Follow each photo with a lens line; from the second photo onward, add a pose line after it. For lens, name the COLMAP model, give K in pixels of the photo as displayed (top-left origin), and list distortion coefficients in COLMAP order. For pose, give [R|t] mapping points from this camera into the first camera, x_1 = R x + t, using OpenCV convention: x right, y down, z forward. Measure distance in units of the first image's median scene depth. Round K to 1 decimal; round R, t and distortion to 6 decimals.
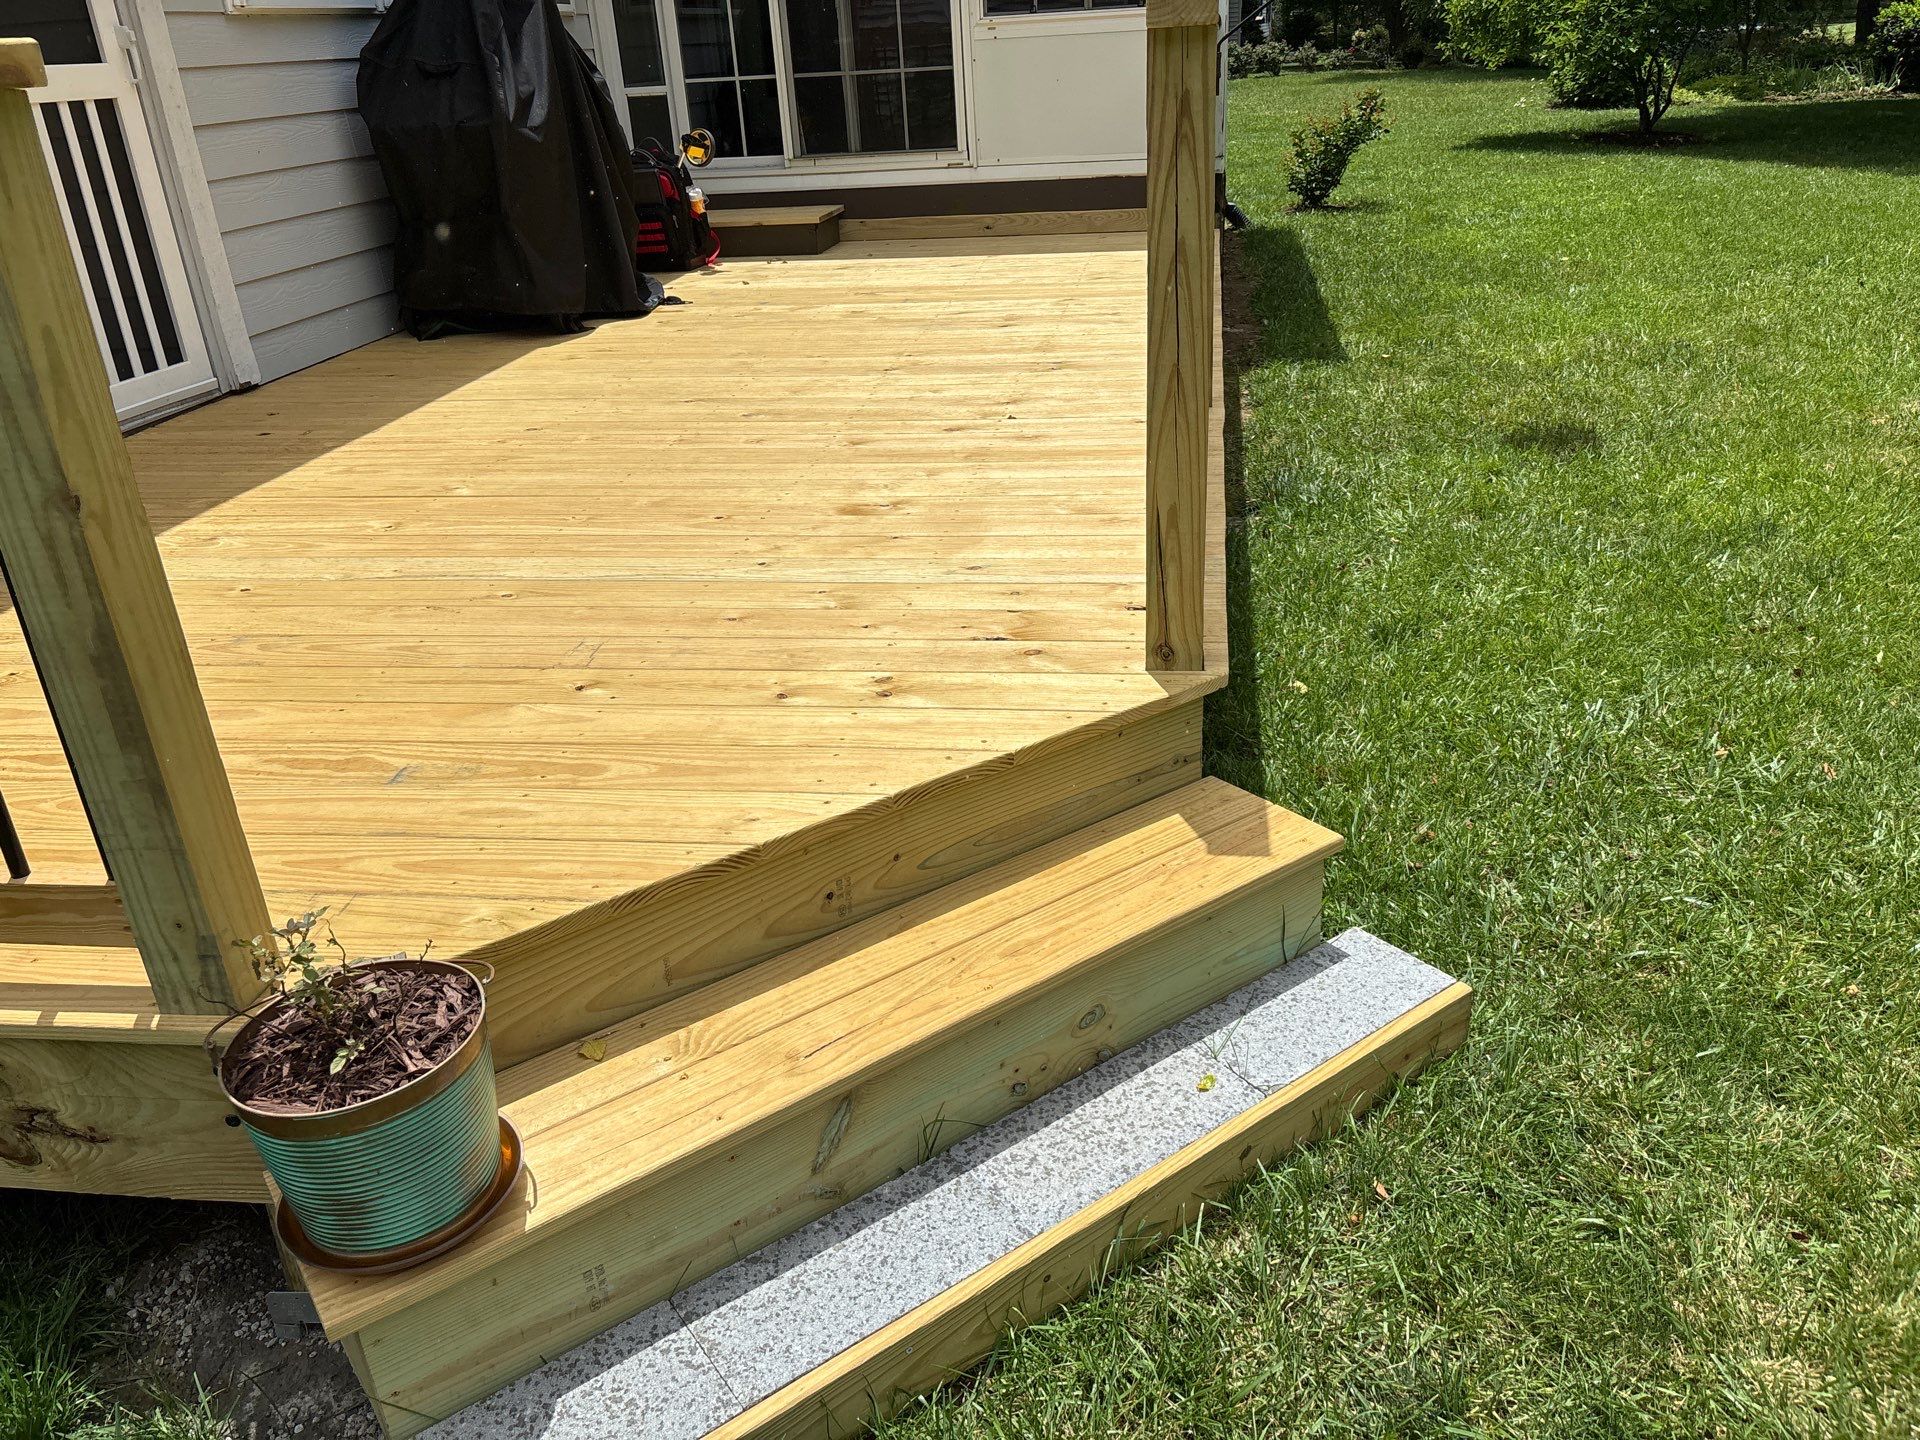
lens RADIAL K [[1472.8, 0, 965.2], [0, 1472.8, 716.9], [0, 0, 1]] dist [0.018709, -0.039826]
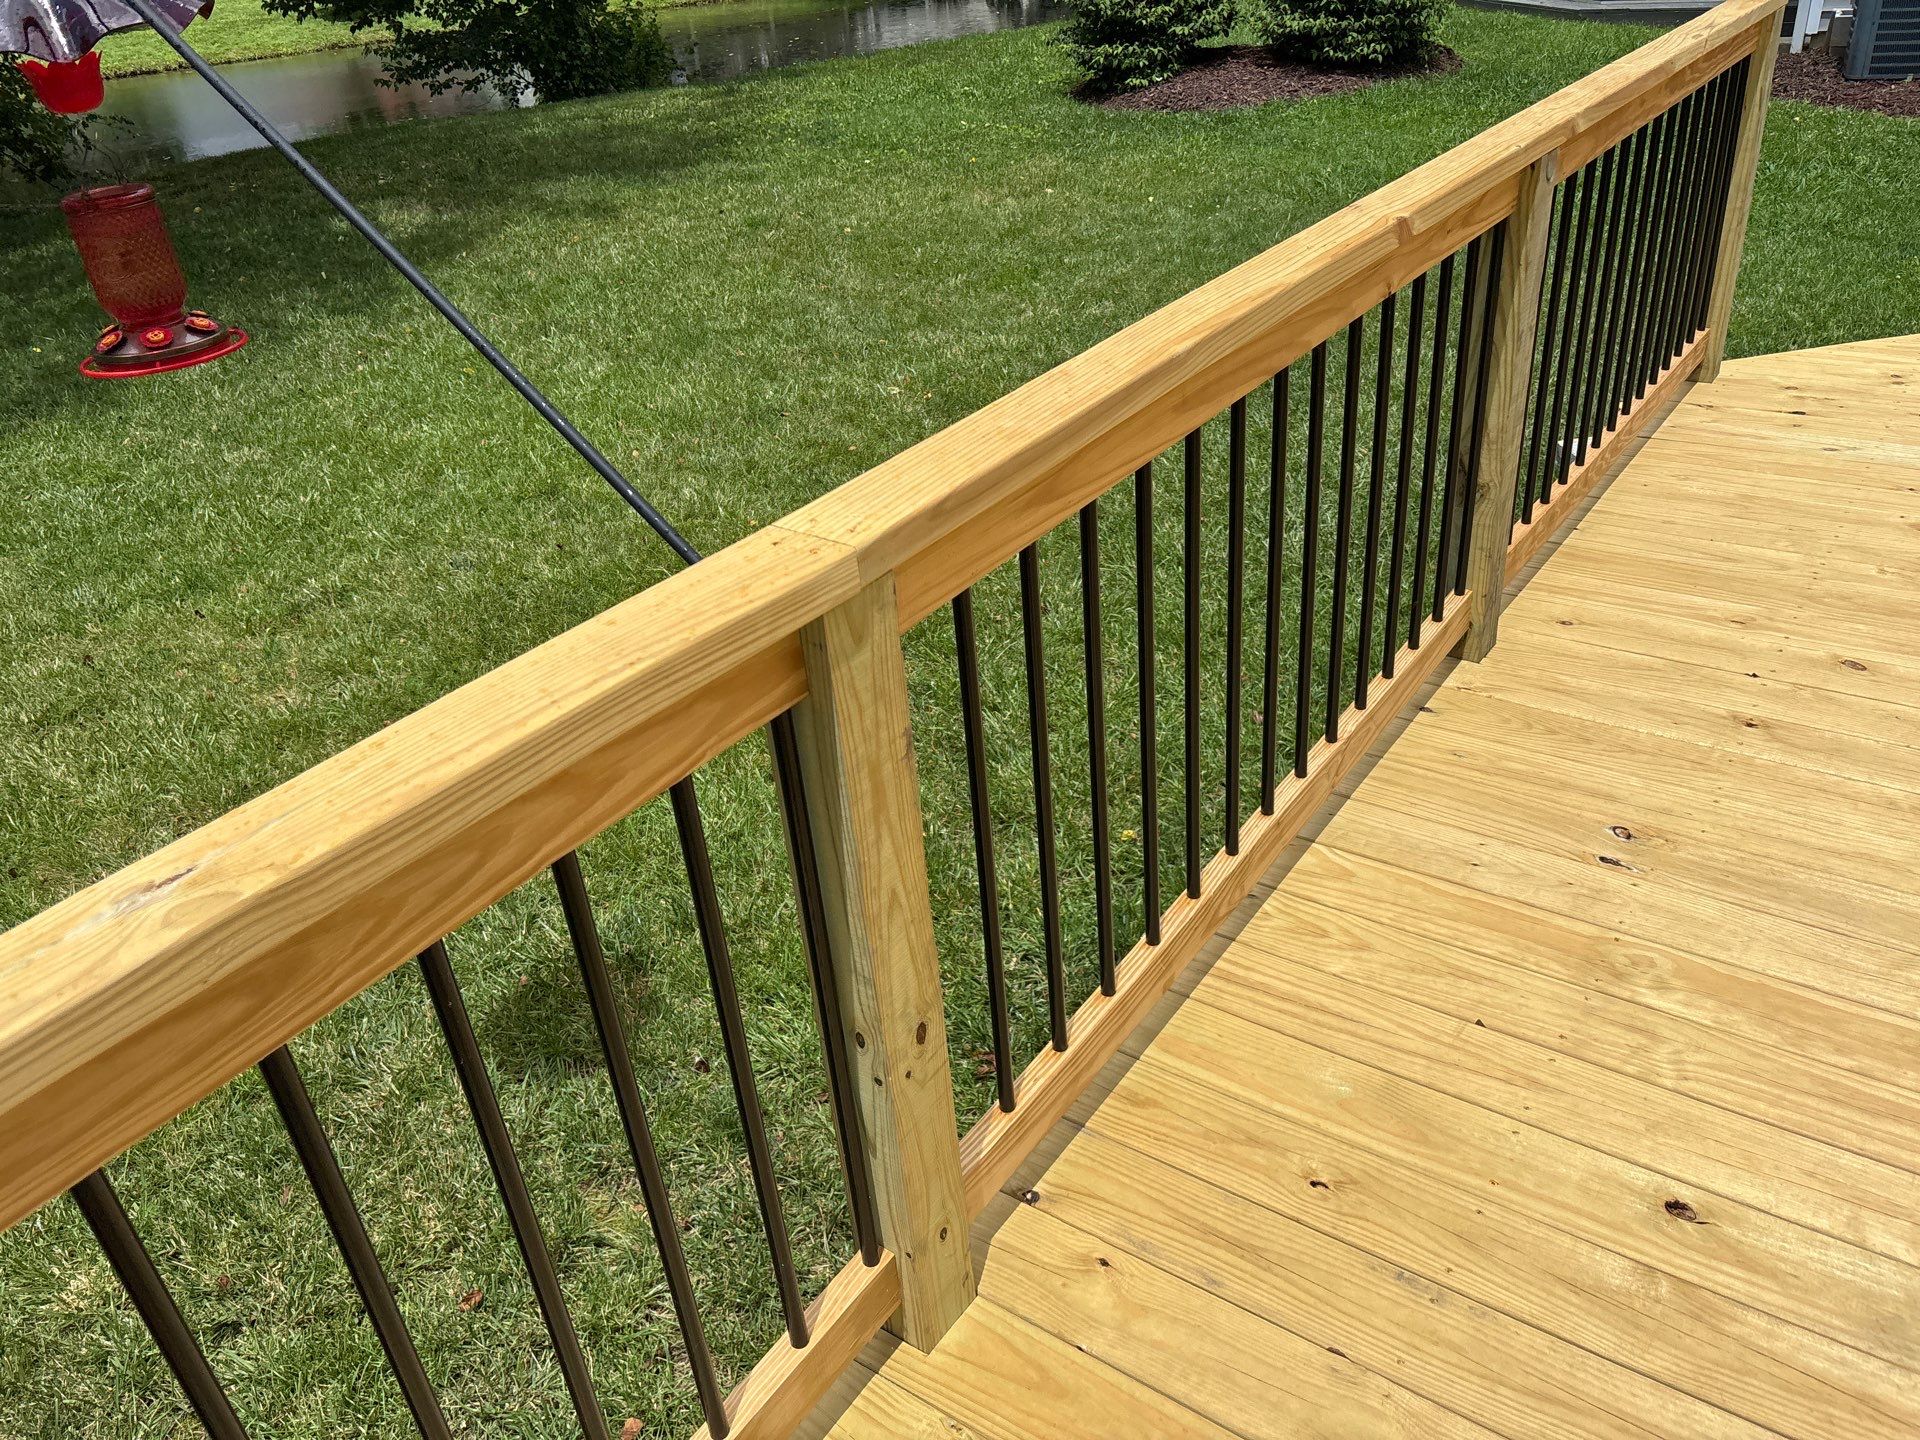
lens RADIAL K [[1450.2, 0, 973.0], [0, 1450.2, 706.4], [0, 0, 1]] dist [0.036523, -0.054672]
pose [[-0.885418, -0.121690, 0.448582, 0.043419], [0.304596, 0.577076, 0.757763, -0.734032], [-0.351078, 0.807574, -0.473887, 1.308836]]
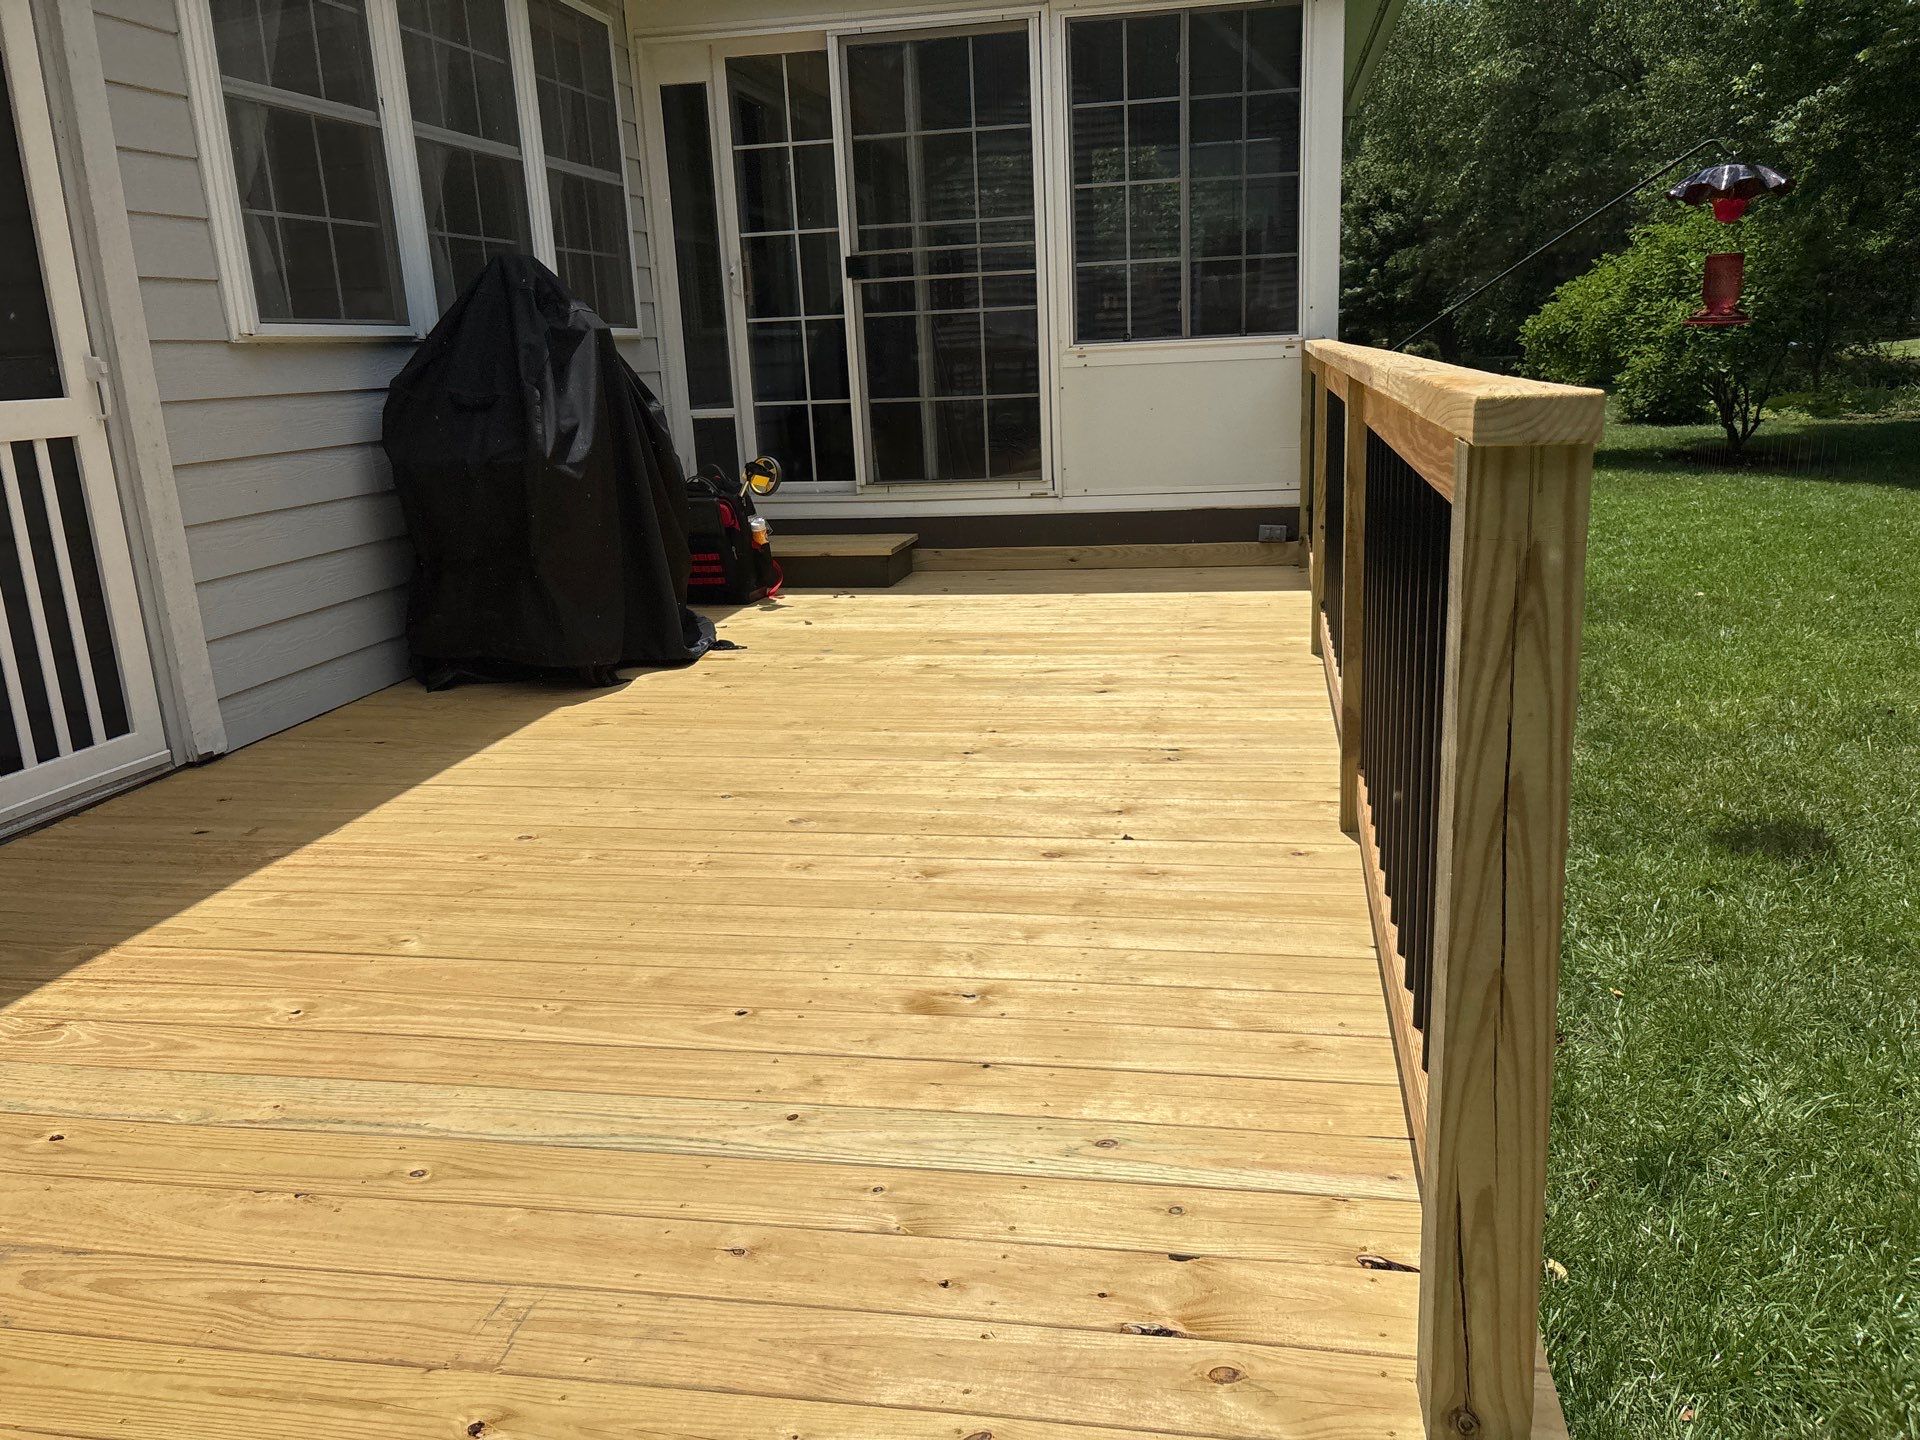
lens RADIAL K [[1450.2, 0, 973.0], [0, 1450.2, 706.4], [0, 0, 1]] dist [0.036523, -0.054672]
pose [[0.999264, 0.017111, -0.034342, -0.022965], [-0.023252, 0.982027, -0.187302, -0.112451], [0.030520, 0.187963, 0.981702, 0.200056]]
